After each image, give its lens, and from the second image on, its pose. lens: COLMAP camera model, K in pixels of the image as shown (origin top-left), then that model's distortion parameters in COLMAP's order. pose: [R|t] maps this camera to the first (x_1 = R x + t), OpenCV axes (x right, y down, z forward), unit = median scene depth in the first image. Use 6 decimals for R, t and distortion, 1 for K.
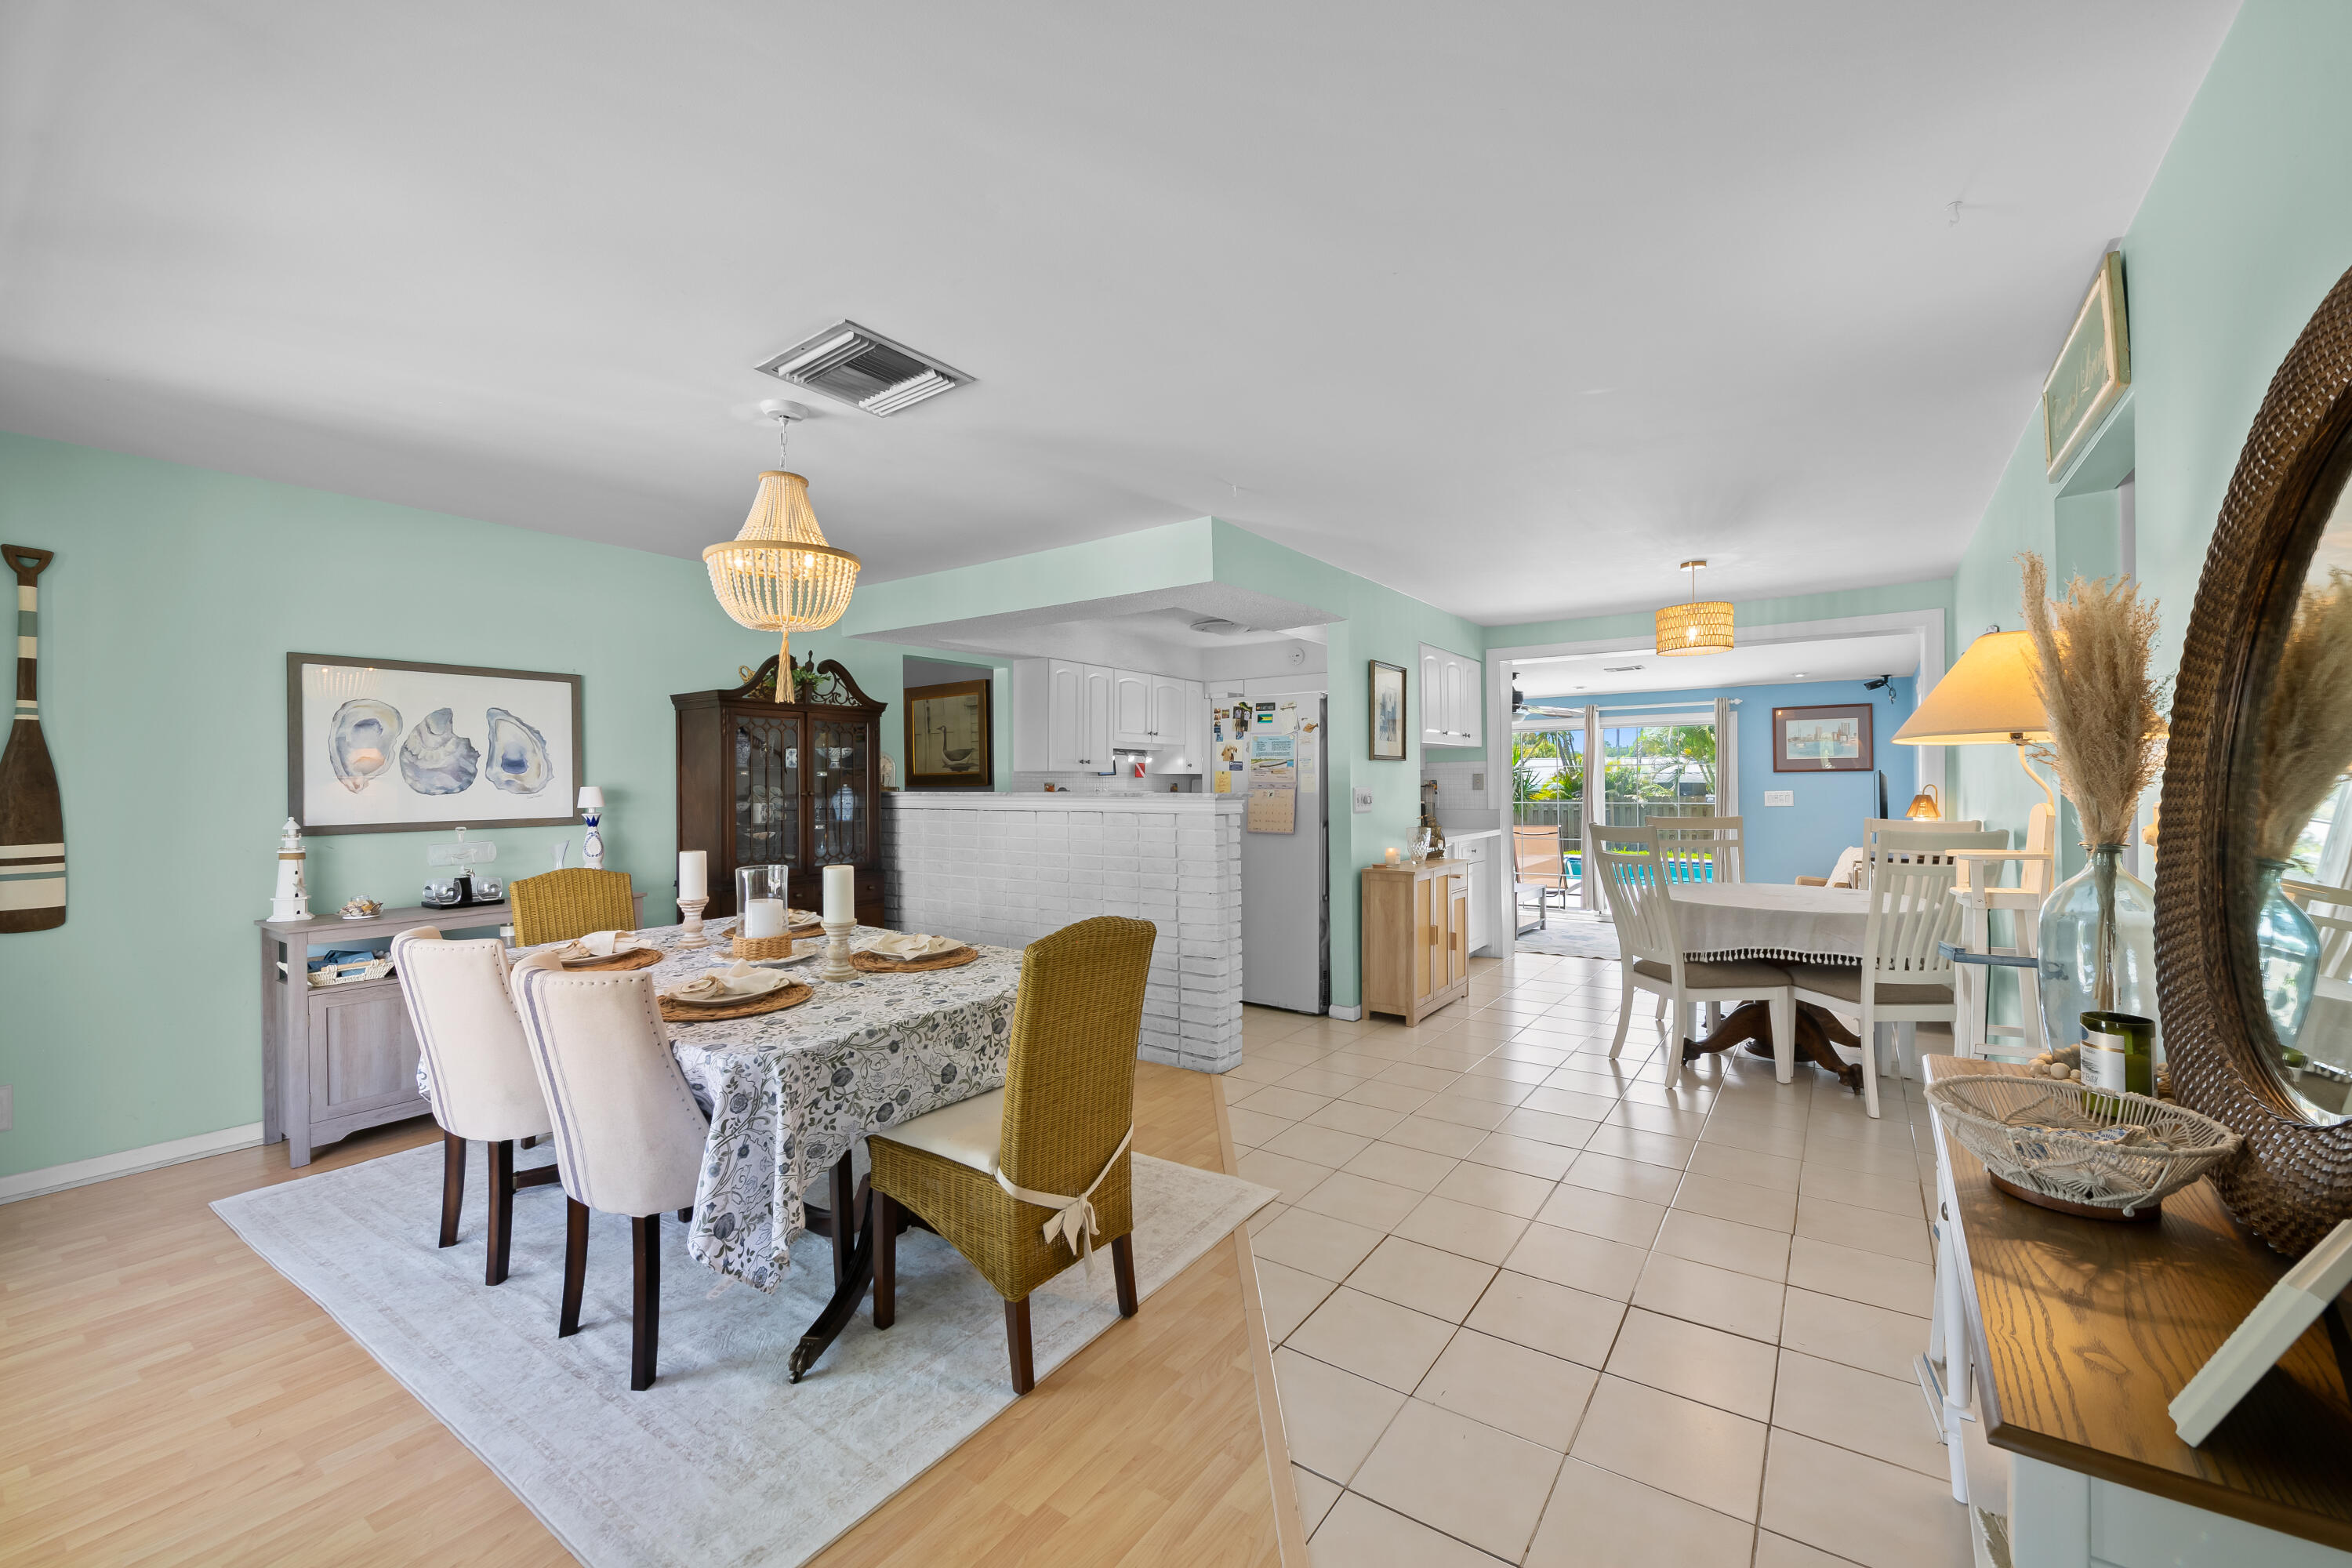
lens RADIAL K [[936.8, 0, 1187.6], [0, 936.8, 782.1], [0, 0, 1]] dist [-0.004356, 0.000018]
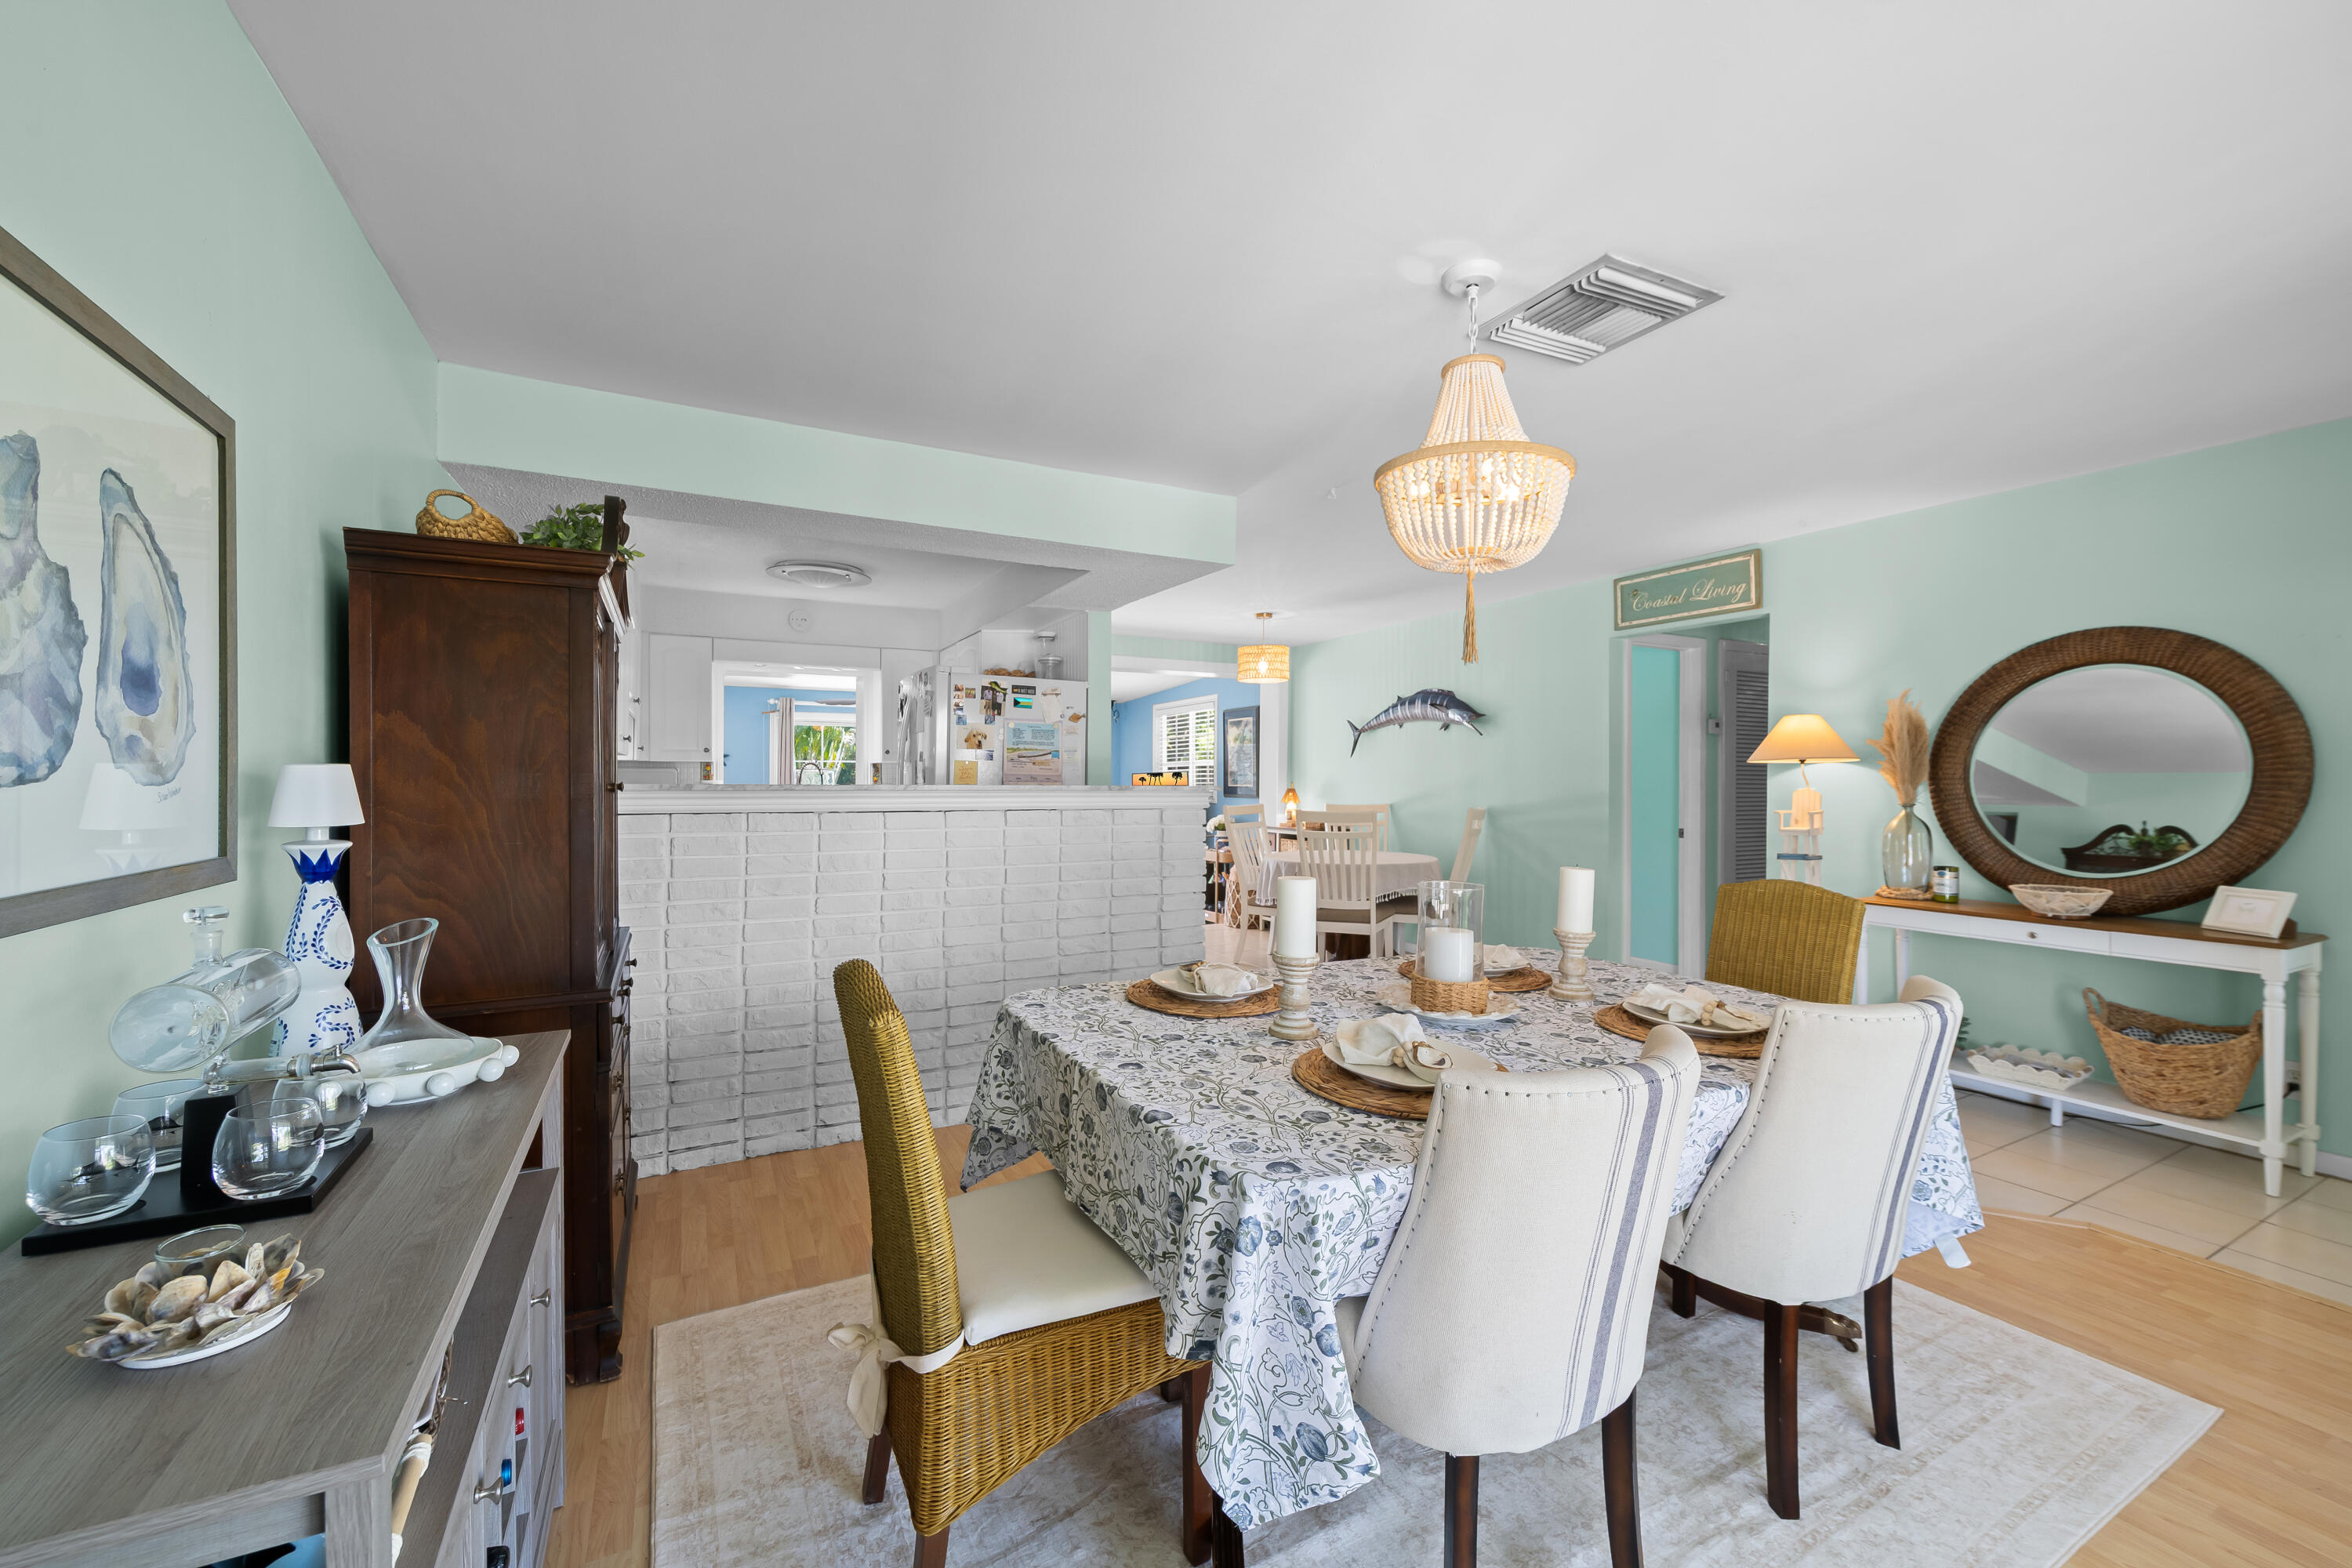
lens RADIAL K [[936.8, 0, 1182.9], [0, 936.8, 777.5], [0, 0, 1]] dist [-0.004356, 0.000018]
pose [[0.455608, 0.008886, 0.890136, -0.718028], [-0.007531, 0.999953, -0.006127, 0.008142], [-0.890149, -0.003912, 0.455654, 0.511552]]
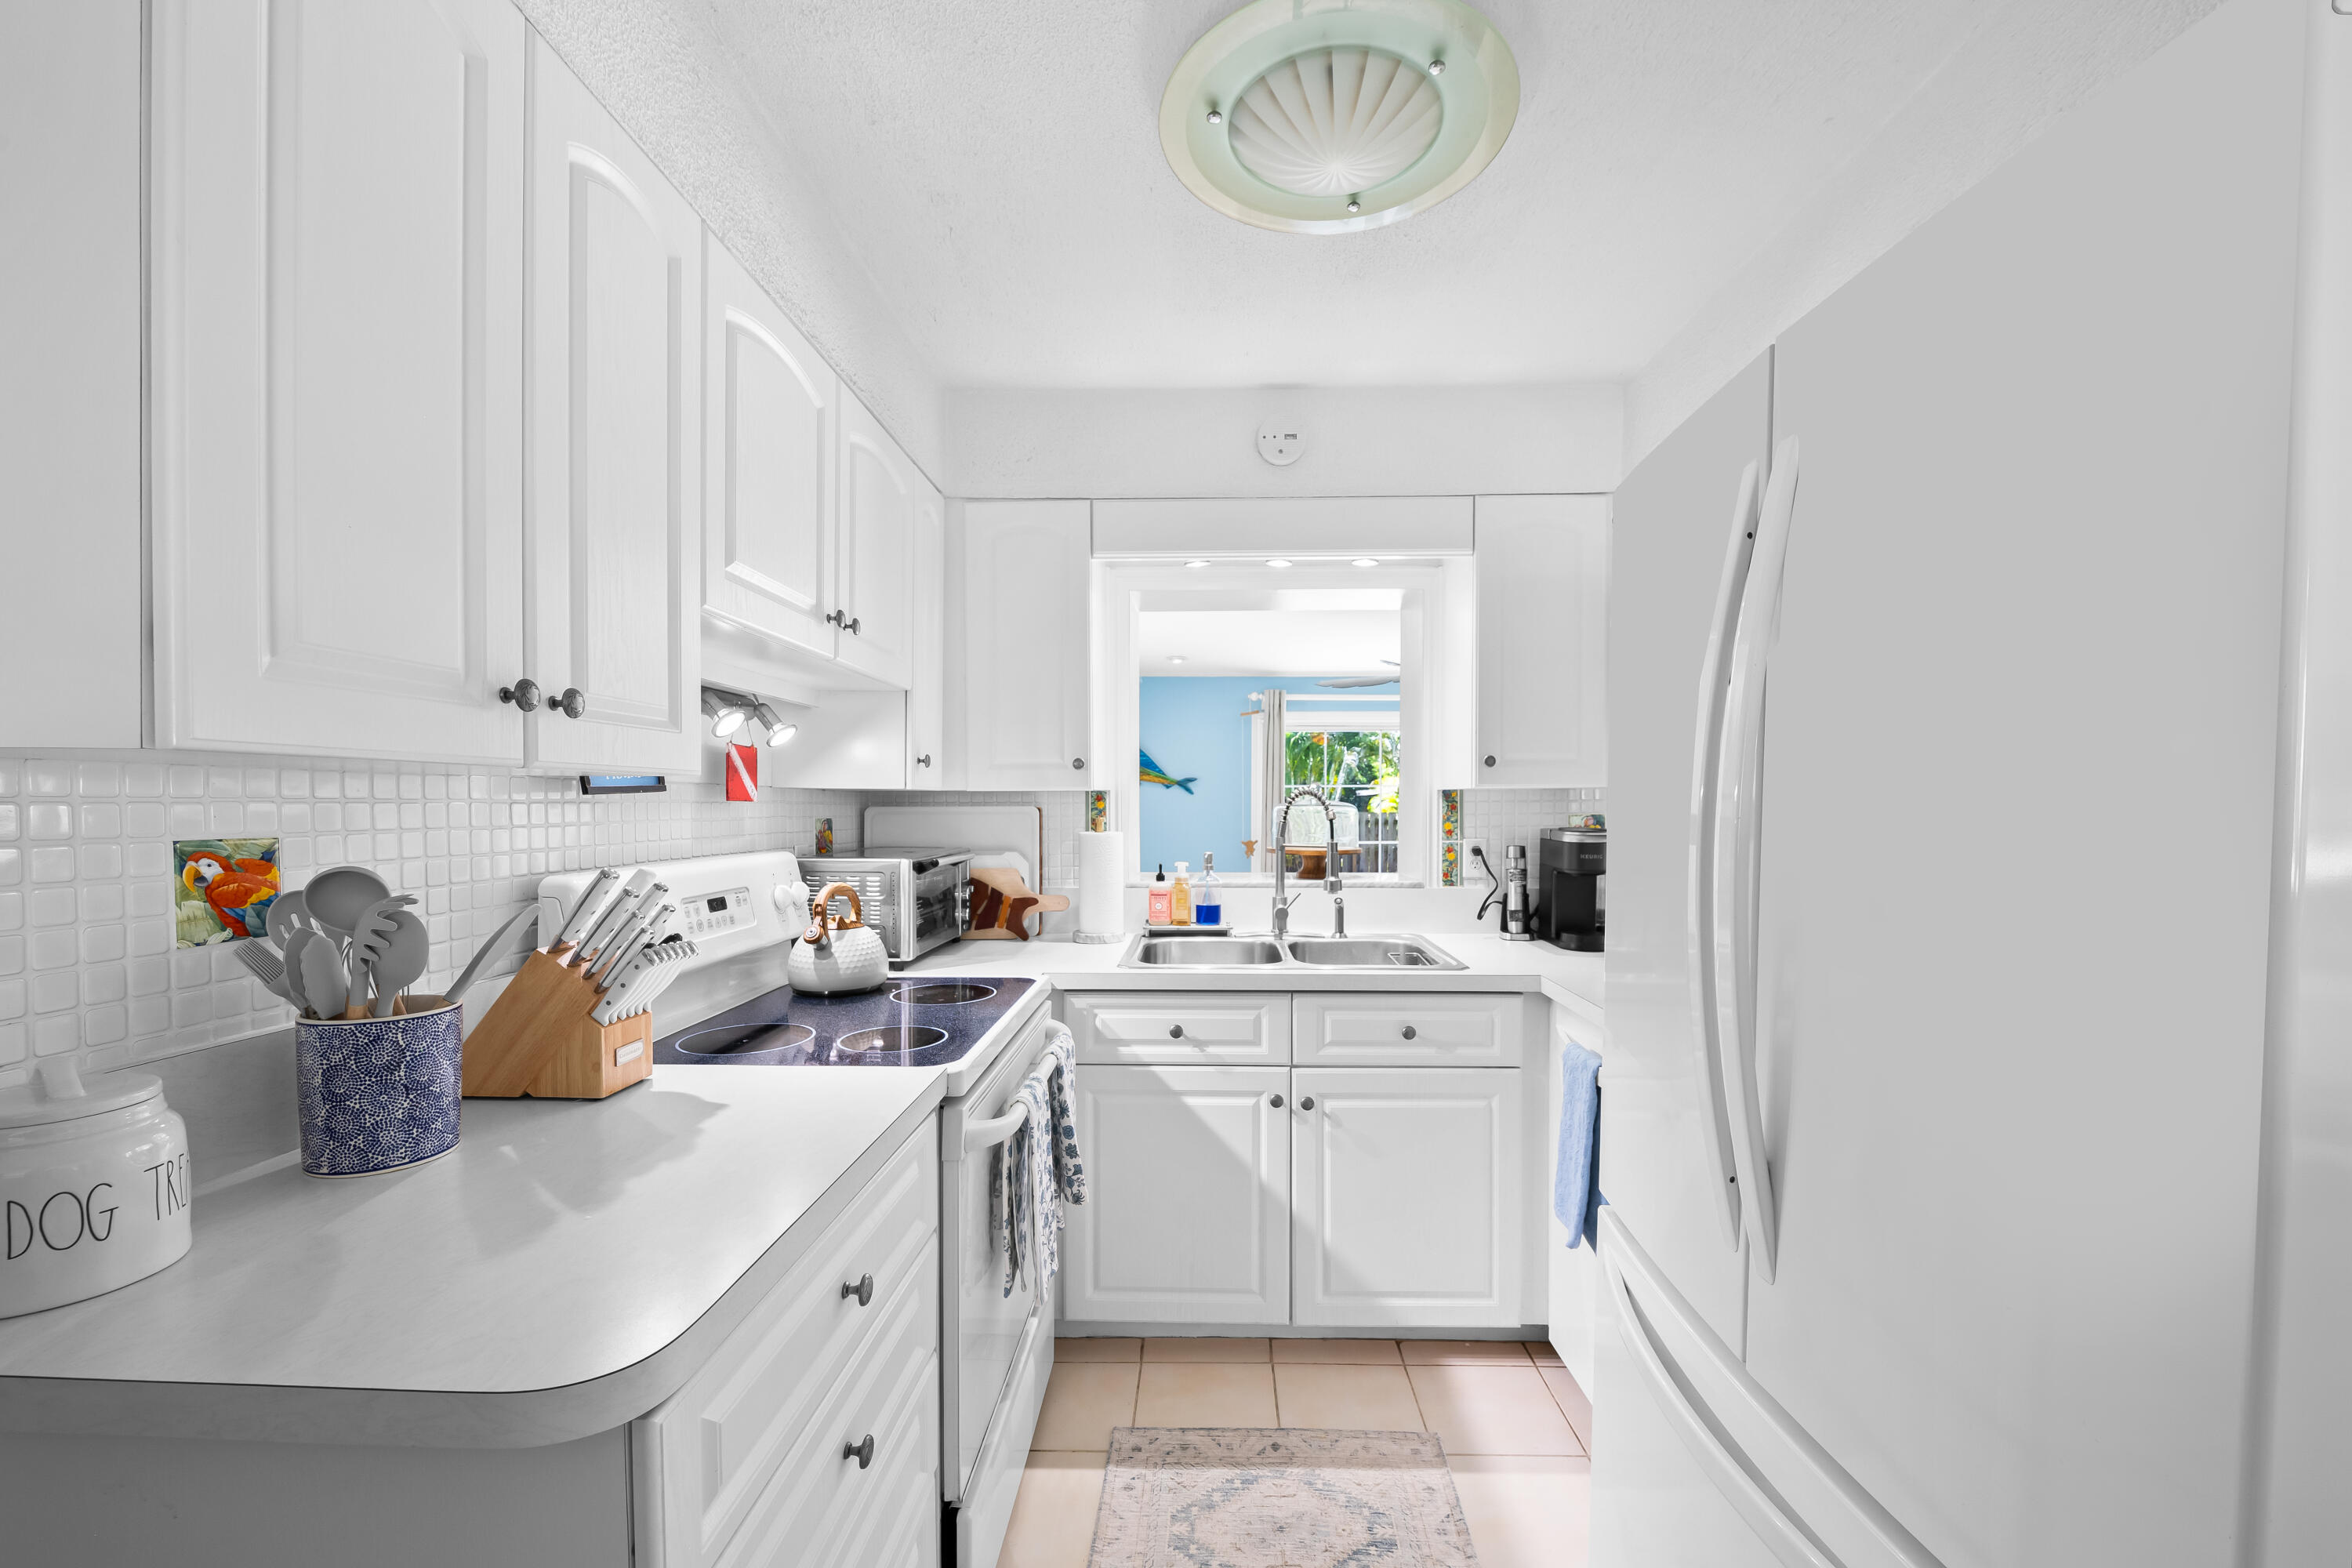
lens RADIAL K [[936.8, 0, 1187.5], [0, 936.8, 822.6], [0, 0, 1]] dist [-0.004356, 0.000018]
pose [[0.832334, -0.004879, 0.554252, -0.151386], [-0.007740, 0.999761, 0.020425, -0.008656], [-0.554220, -0.021290, 0.832098, 1.153131]]
